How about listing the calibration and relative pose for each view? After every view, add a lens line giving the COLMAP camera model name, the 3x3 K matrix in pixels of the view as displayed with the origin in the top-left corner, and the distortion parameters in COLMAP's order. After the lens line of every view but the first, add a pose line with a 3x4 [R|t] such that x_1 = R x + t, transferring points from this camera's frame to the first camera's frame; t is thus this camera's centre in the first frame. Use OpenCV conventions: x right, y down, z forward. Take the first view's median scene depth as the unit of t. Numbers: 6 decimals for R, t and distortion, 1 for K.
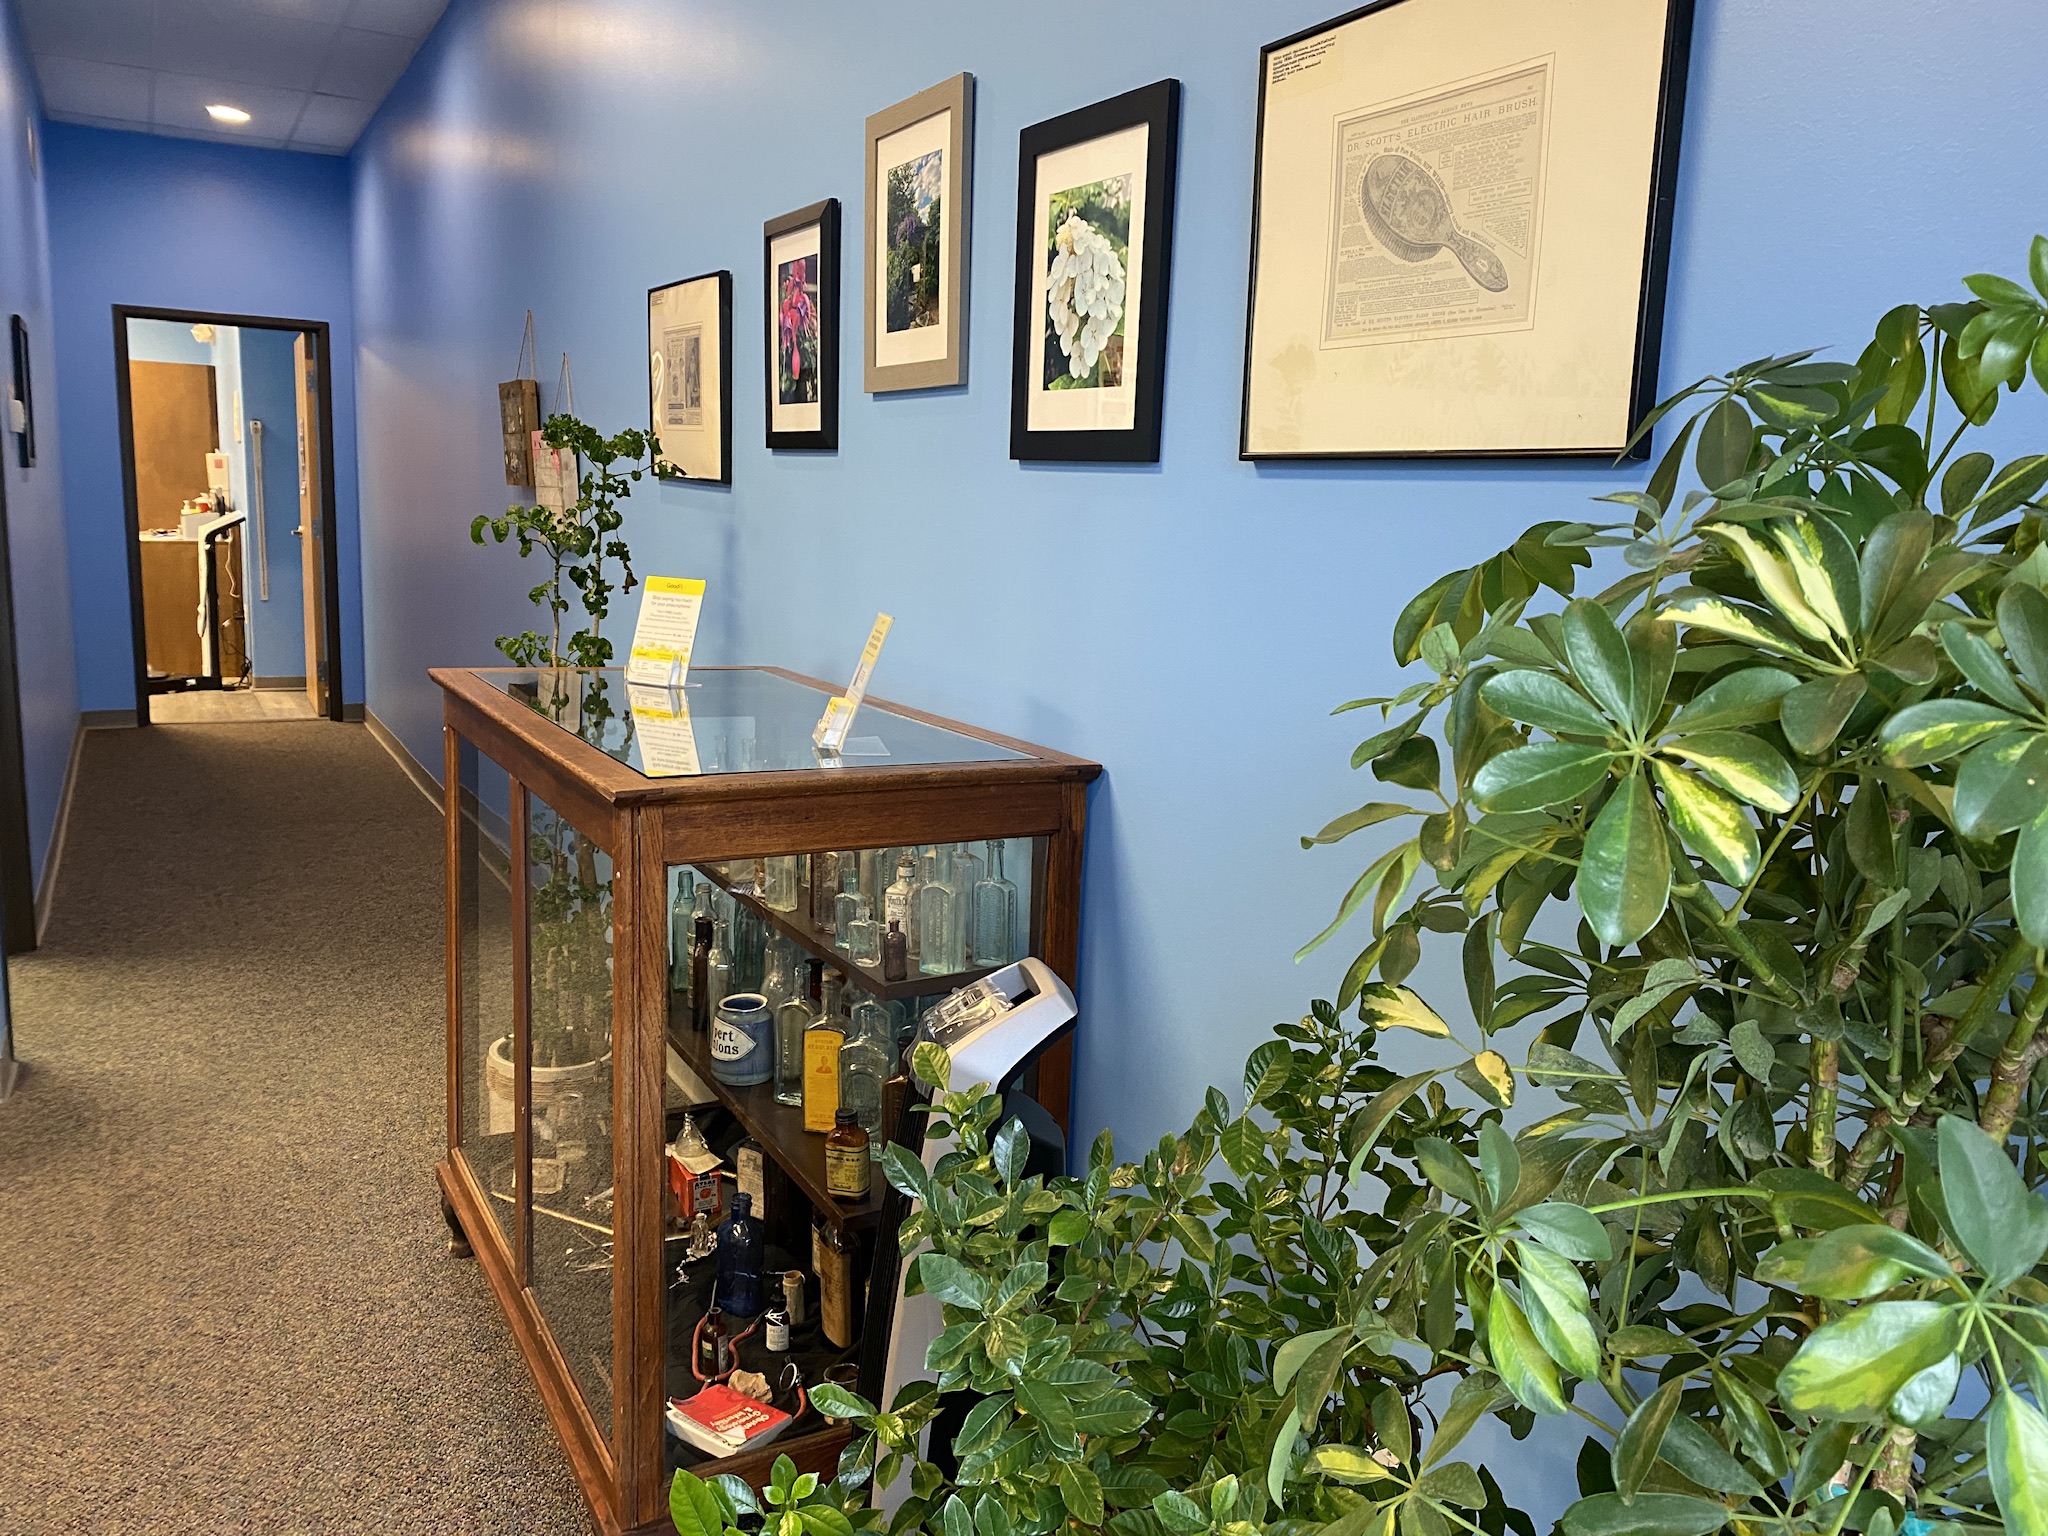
lens RADIAL K [[1595.2, 0, 1024.0], [0, 1595.2, 768.0], [0, 0, 1]] dist [-0.006988, 0.030197]
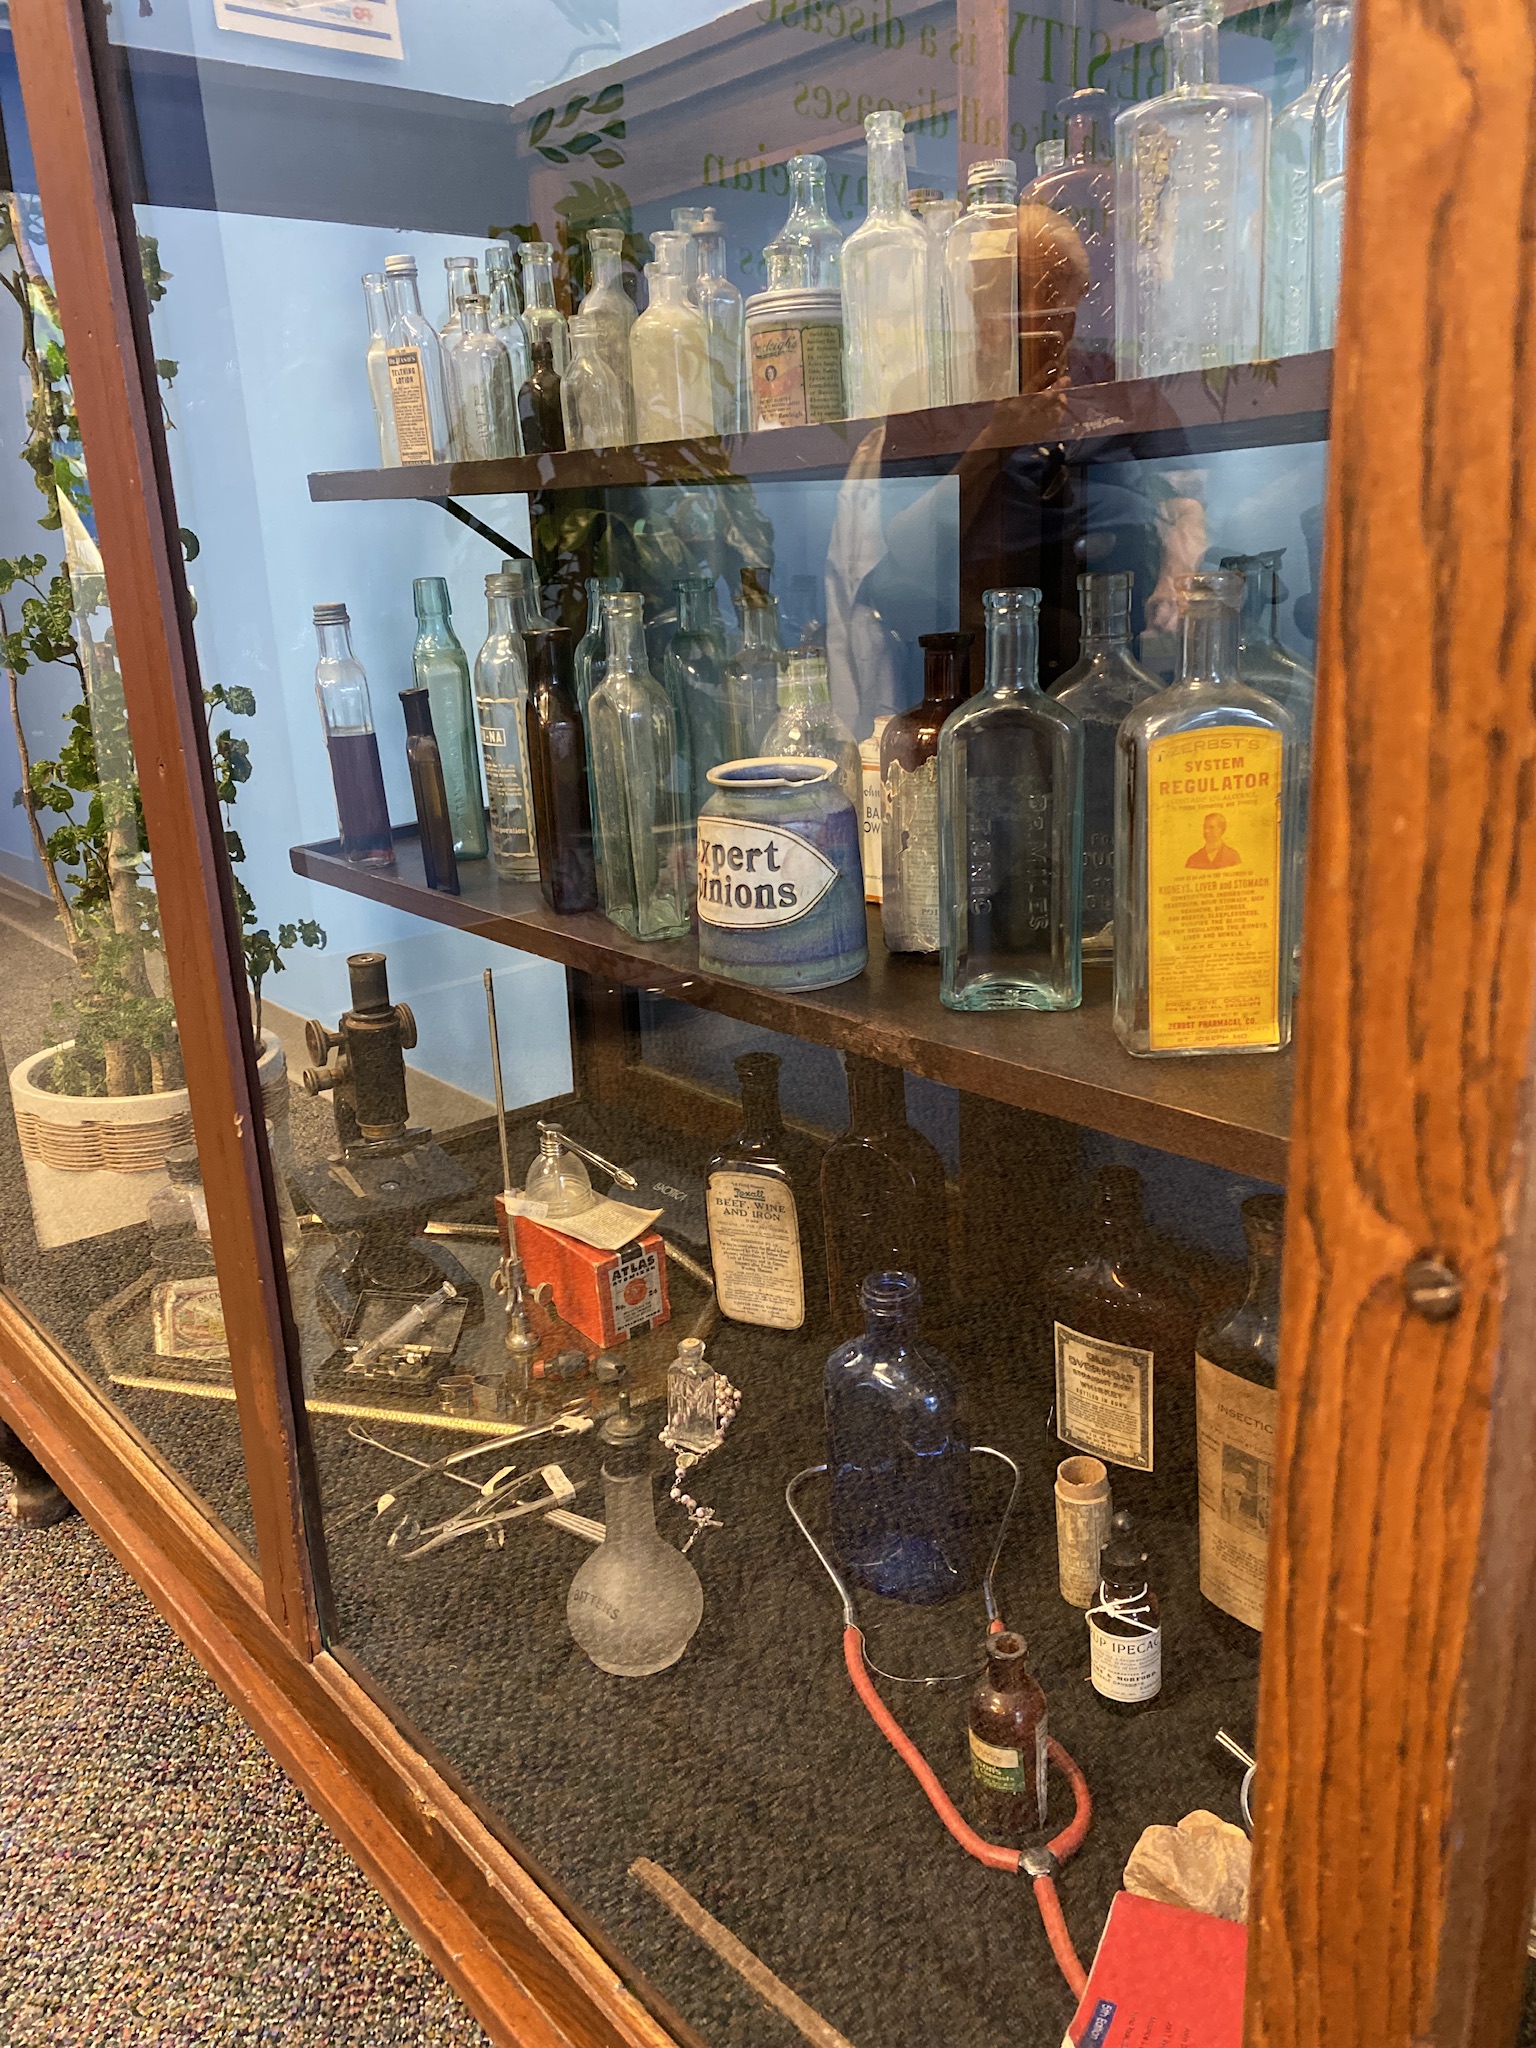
lens RADIAL K [[1595.2, 0, 768.0], [0, 1595.2, 1024.0], [0, 0, 1]] dist [-0.006988, 0.030197]
pose [[0.977808, -0.134306, 0.160789, -0.289236], [0.110532, 0.982692, 0.148657, 0.178188], [-0.177972, -0.127586, 0.975729, 0.761319]]
